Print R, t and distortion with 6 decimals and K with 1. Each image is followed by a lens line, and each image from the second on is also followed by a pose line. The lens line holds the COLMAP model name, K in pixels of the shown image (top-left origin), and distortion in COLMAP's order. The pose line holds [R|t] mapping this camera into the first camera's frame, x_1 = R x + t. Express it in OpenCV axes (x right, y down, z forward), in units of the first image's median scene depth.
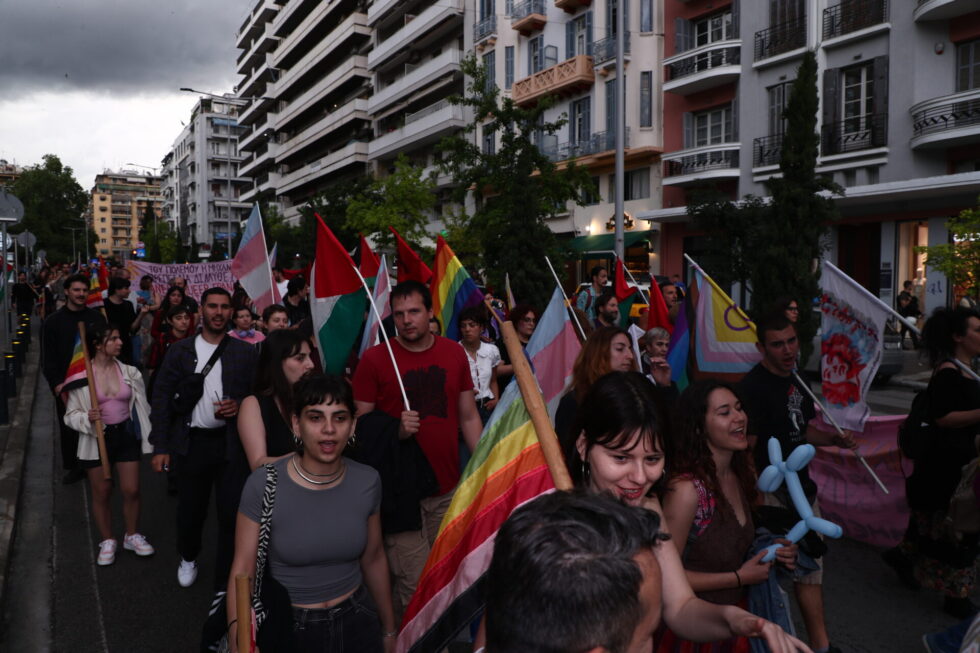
lens RADIAL K [[689.0, 0, 489.9], [0, 689.0, 325.1], [0, 0, 1]] dist [-0.012169, -0.001603]
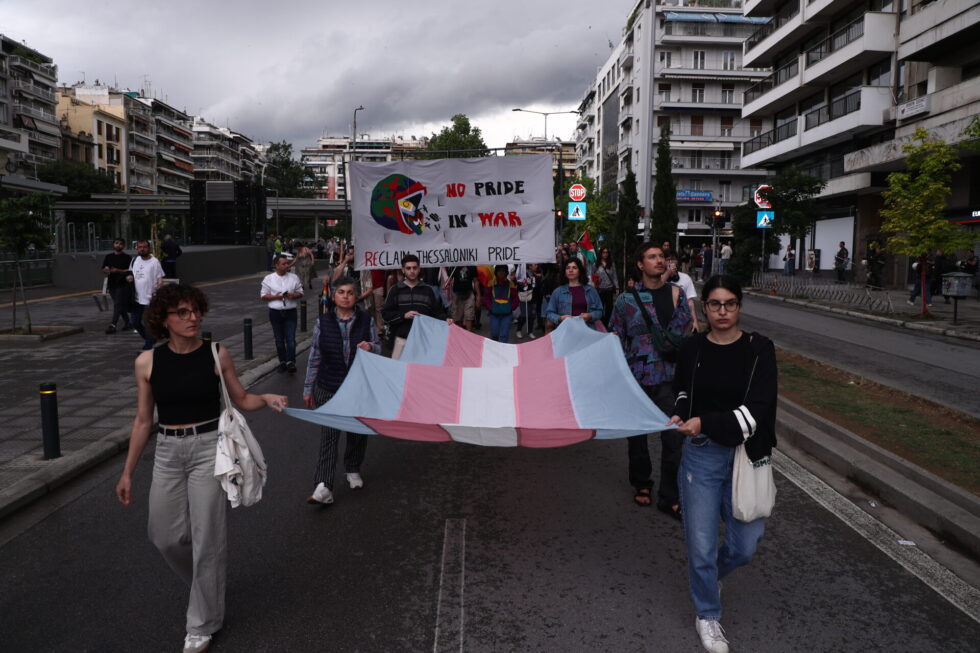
lens RADIAL K [[689.0, 0, 491.5], [0, 689.0, 324.9], [0, 0, 1]] dist [-0.012169, -0.001603]
pose [[0.857505, 0.053215, -0.511716, -0.194023], [-0.033848, 0.998317, 0.047098, -0.034012], [0.513361, -0.023067, 0.857863, 0.353143]]
